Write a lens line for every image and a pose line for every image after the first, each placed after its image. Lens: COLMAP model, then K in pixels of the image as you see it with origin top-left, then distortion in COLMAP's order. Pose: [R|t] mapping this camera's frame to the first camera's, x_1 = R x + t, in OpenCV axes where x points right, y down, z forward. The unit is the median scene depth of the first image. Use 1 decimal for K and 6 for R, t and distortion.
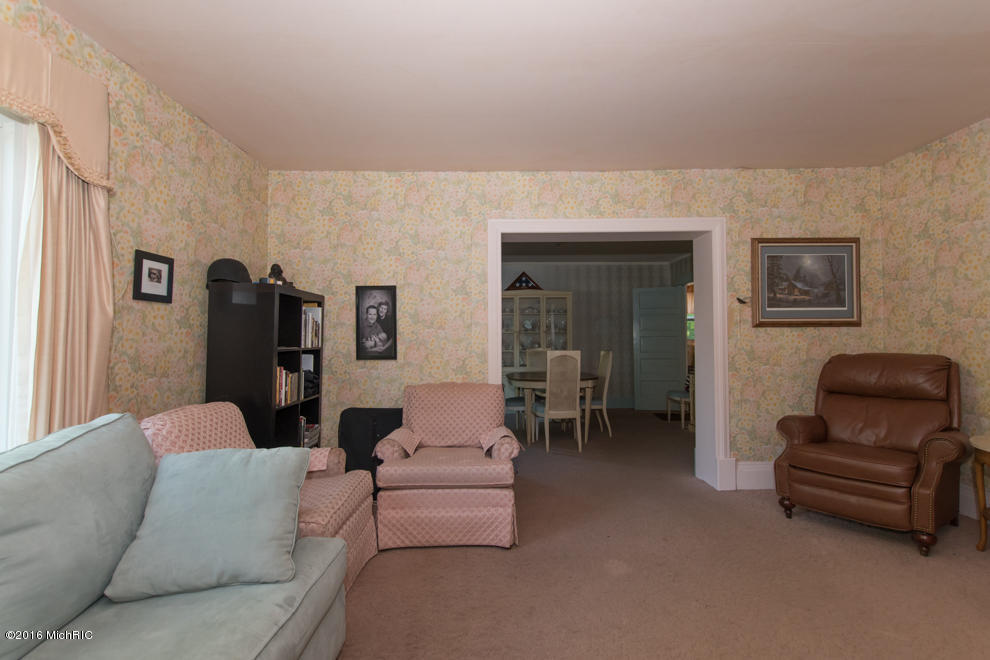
lens RADIAL K [[471.5, 0, 495.0], [0, 471.5, 330.0], [0, 0, 1]] dist [-0.000870, 0.000197]
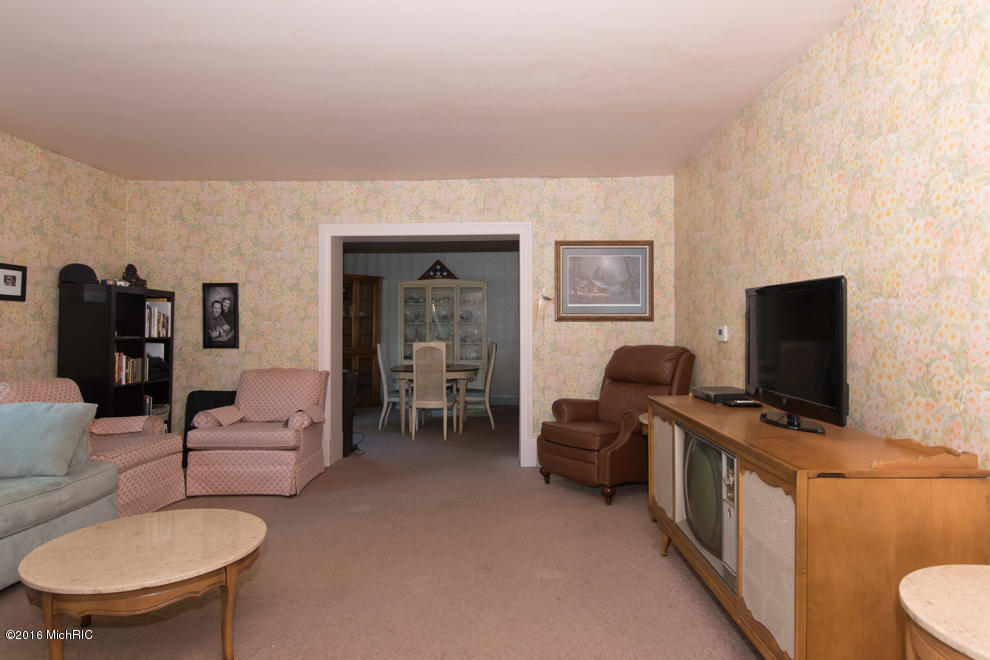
lens RADIAL K [[593.4, 0, 495.0], [0, 593.4, 330.0], [0, 0, 1]] dist [-0.000266, -0.003694]
pose [[0.999544, 0.005822, -0.029628, 0.448031], [-0.005293, 0.999825, 0.017928, -0.010045], [0.029727, -0.017763, 0.999400, -0.402334]]
